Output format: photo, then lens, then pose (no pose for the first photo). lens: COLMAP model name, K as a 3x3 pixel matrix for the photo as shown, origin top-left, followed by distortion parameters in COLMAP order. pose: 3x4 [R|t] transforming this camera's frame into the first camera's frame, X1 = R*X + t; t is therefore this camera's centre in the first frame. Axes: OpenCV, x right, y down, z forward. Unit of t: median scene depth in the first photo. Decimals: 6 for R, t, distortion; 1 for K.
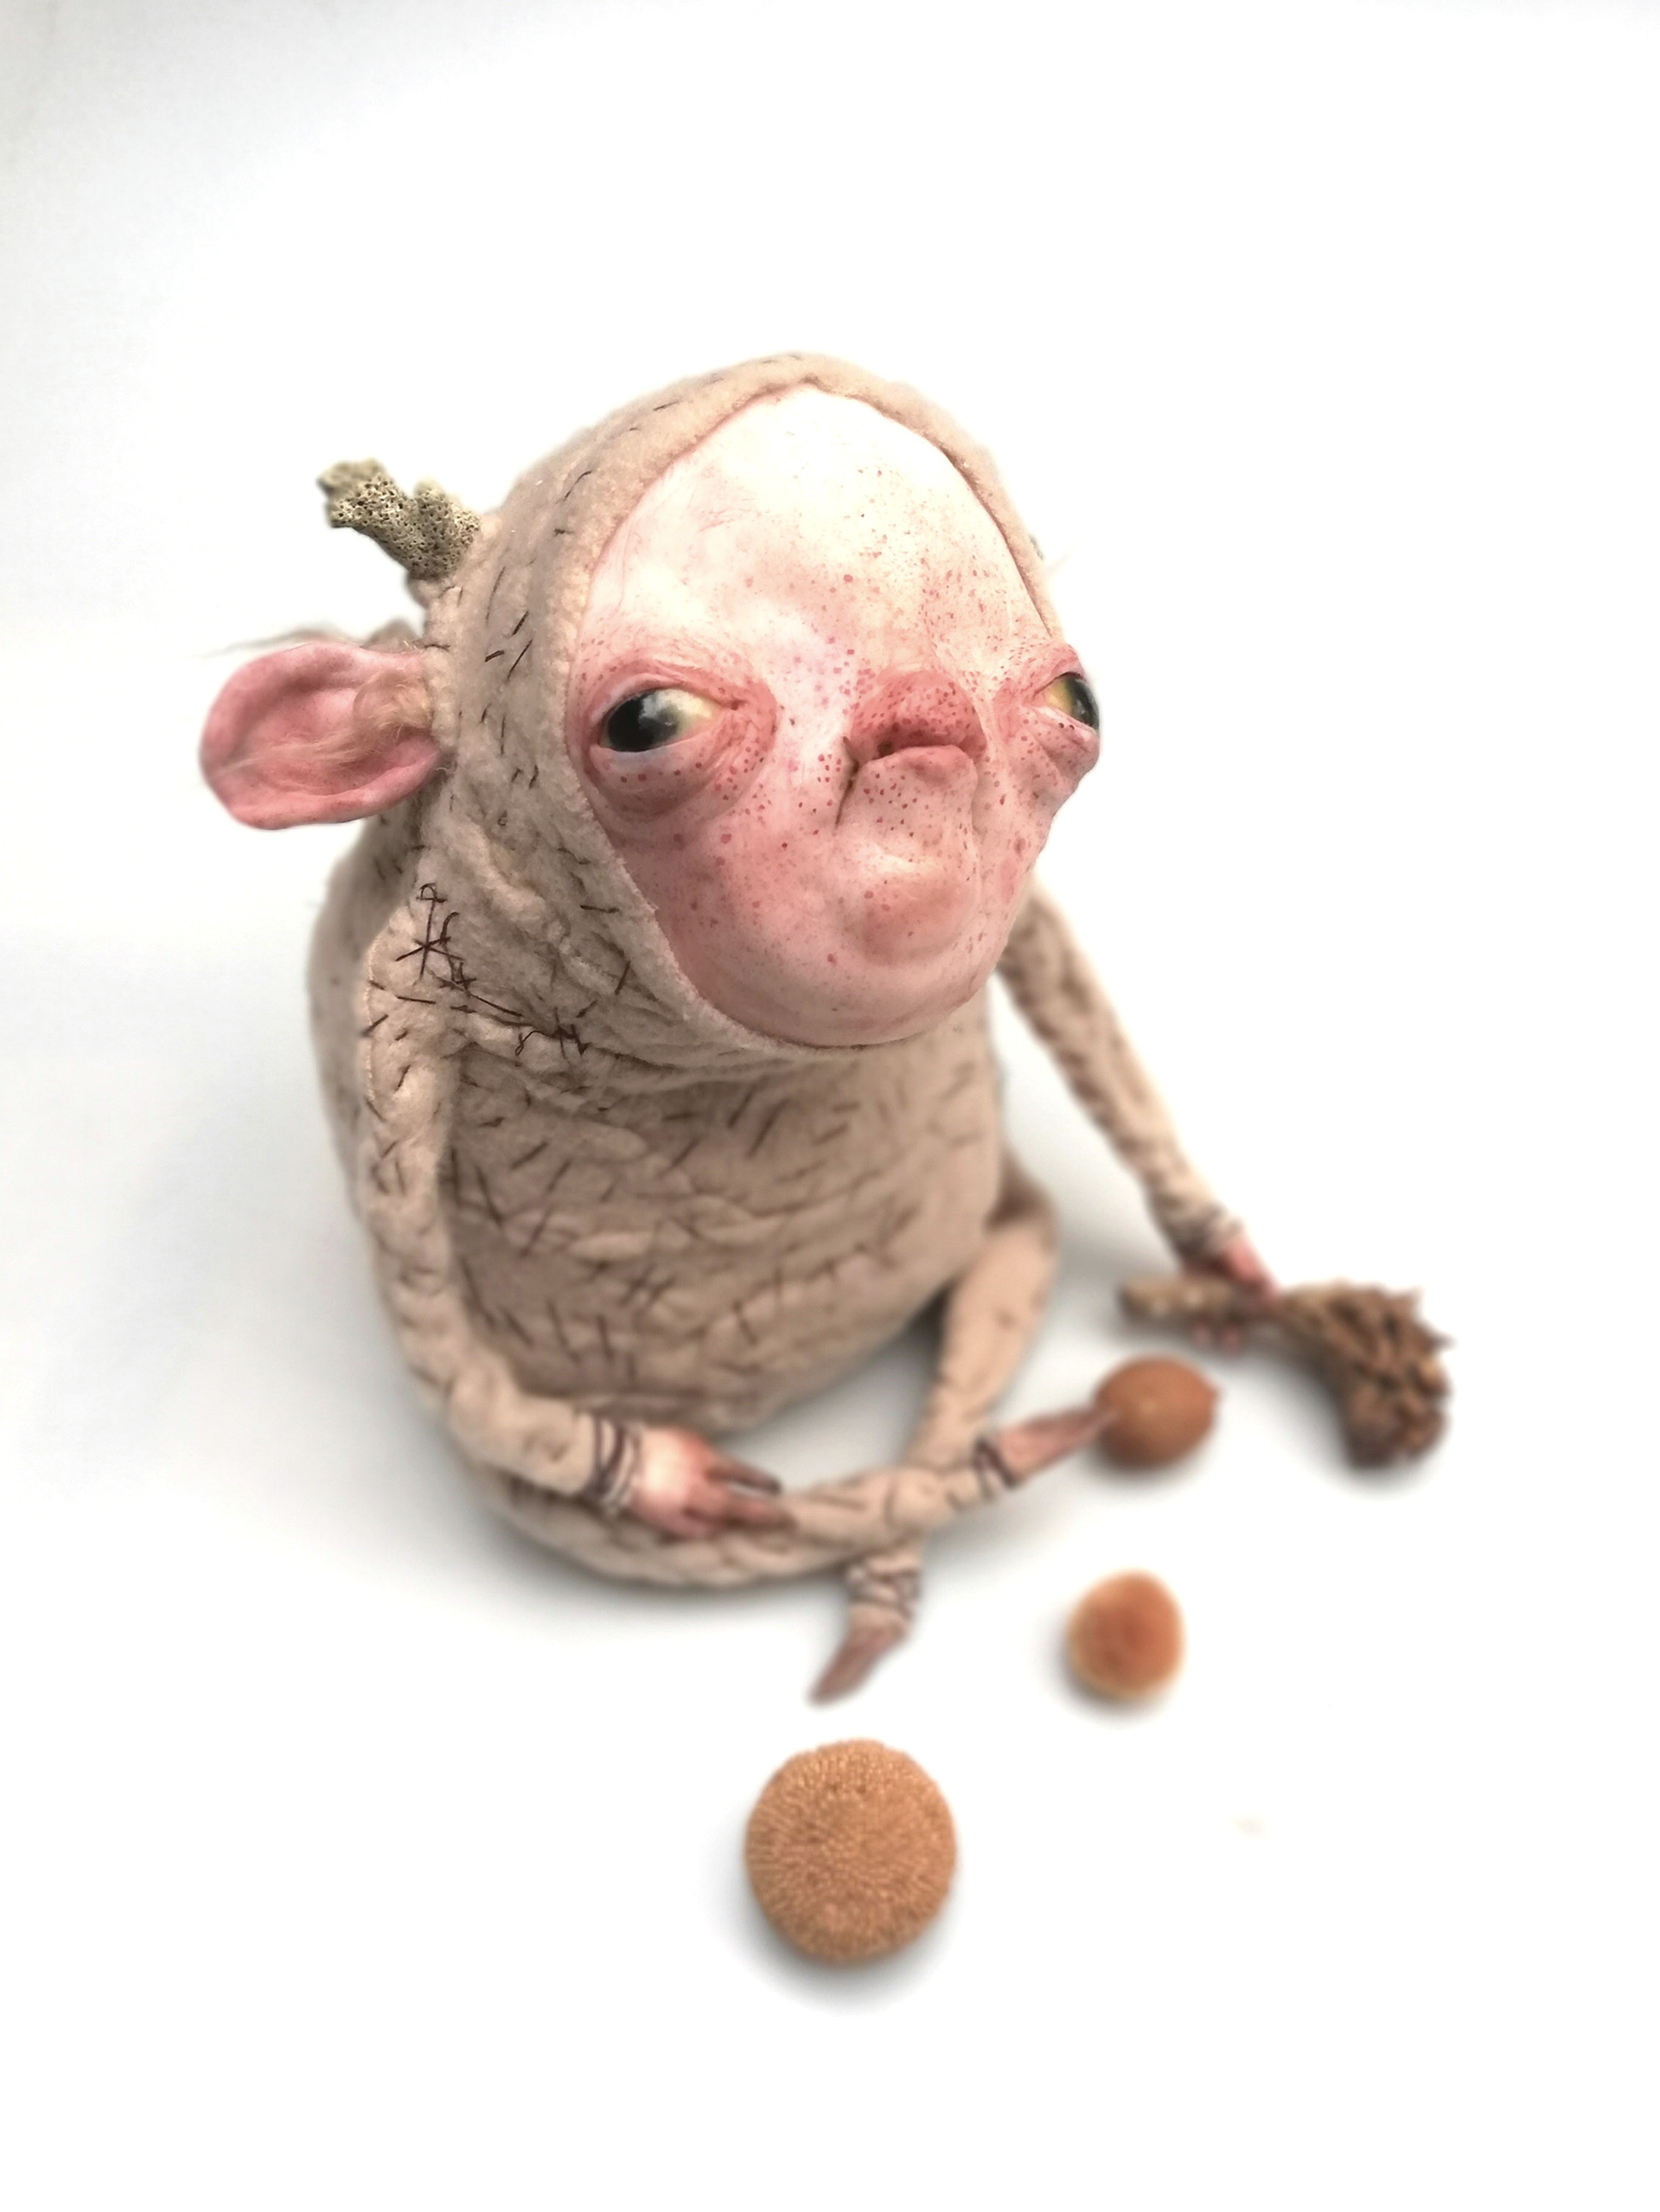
lens RADIAL K [[1862.5, 0, 830.0], [0, 1862.5, 1106.0], [0, 0, 1]] dist [0.077919, -0.190972]
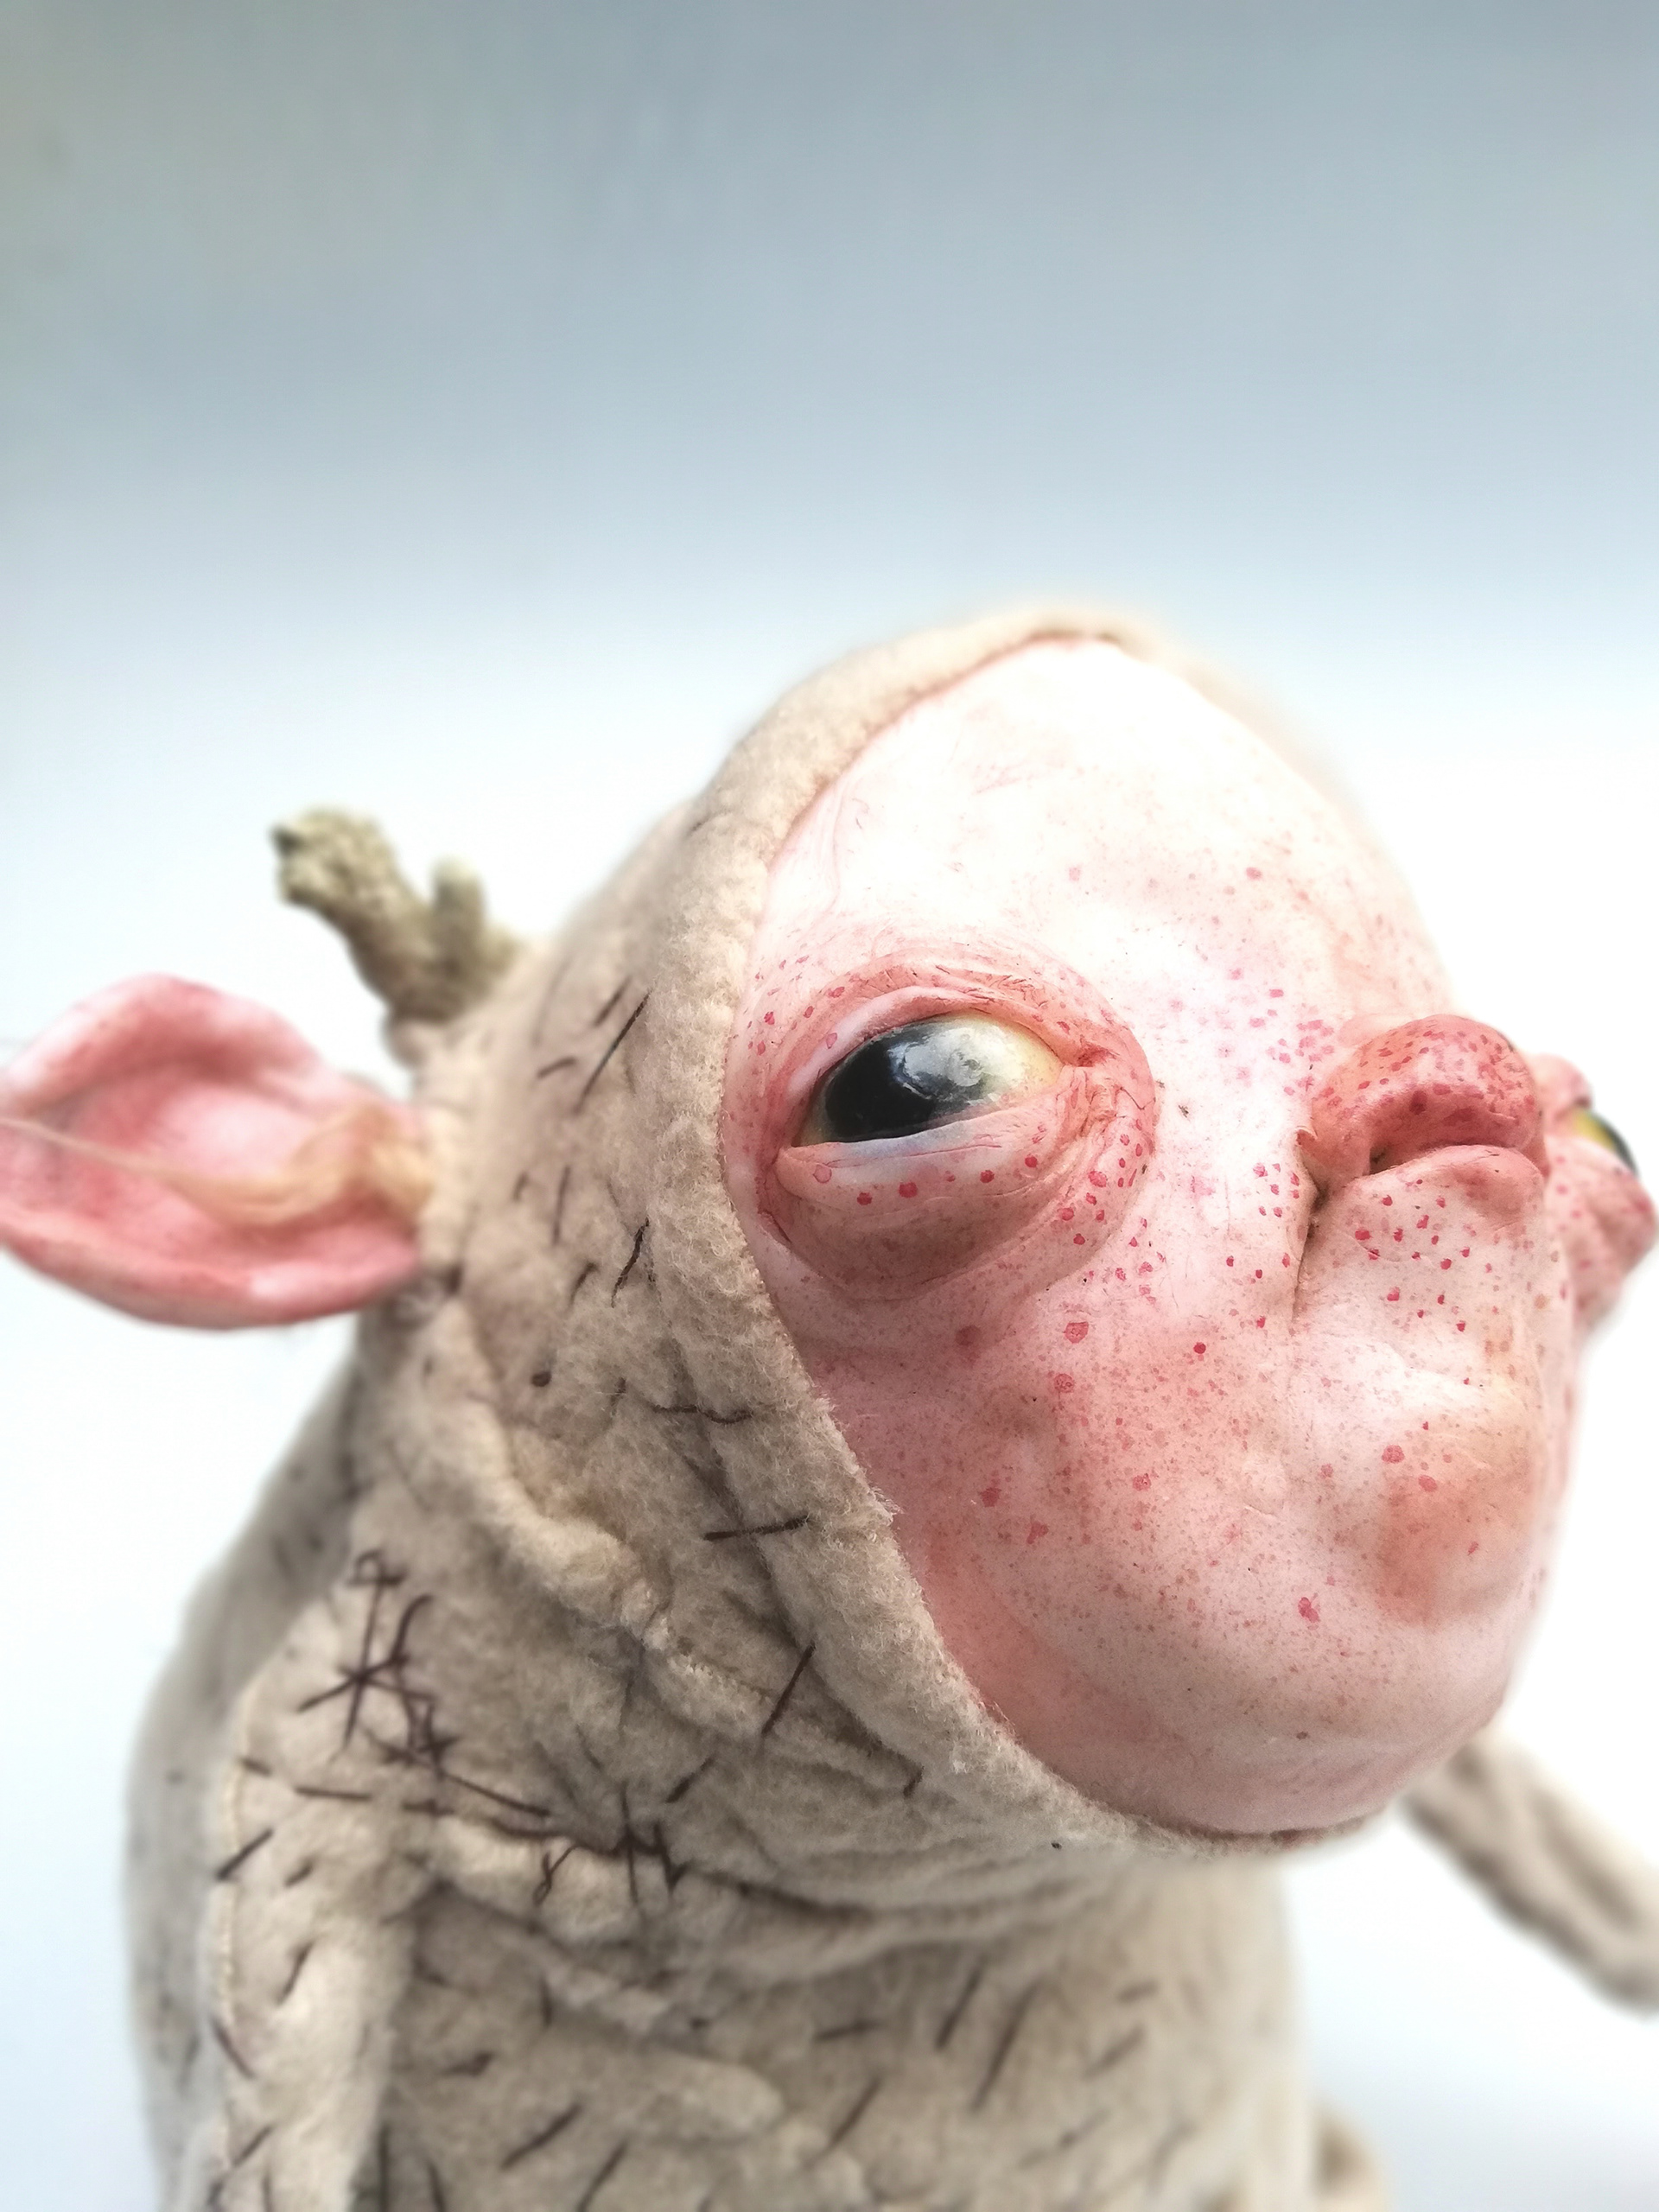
lens RADIAL K [[1743.7, 0, 829.5], [0, 1743.7, 1106.0], [0, 0, 1]] dist [0.080956, -0.152334]
pose [[0.996347, 0.006623, 0.085134, -0.152677], [0.032839, 0.890596, -0.453608, 0.000725], [-0.078825, 0.454747, 0.887126, 0.592722]]
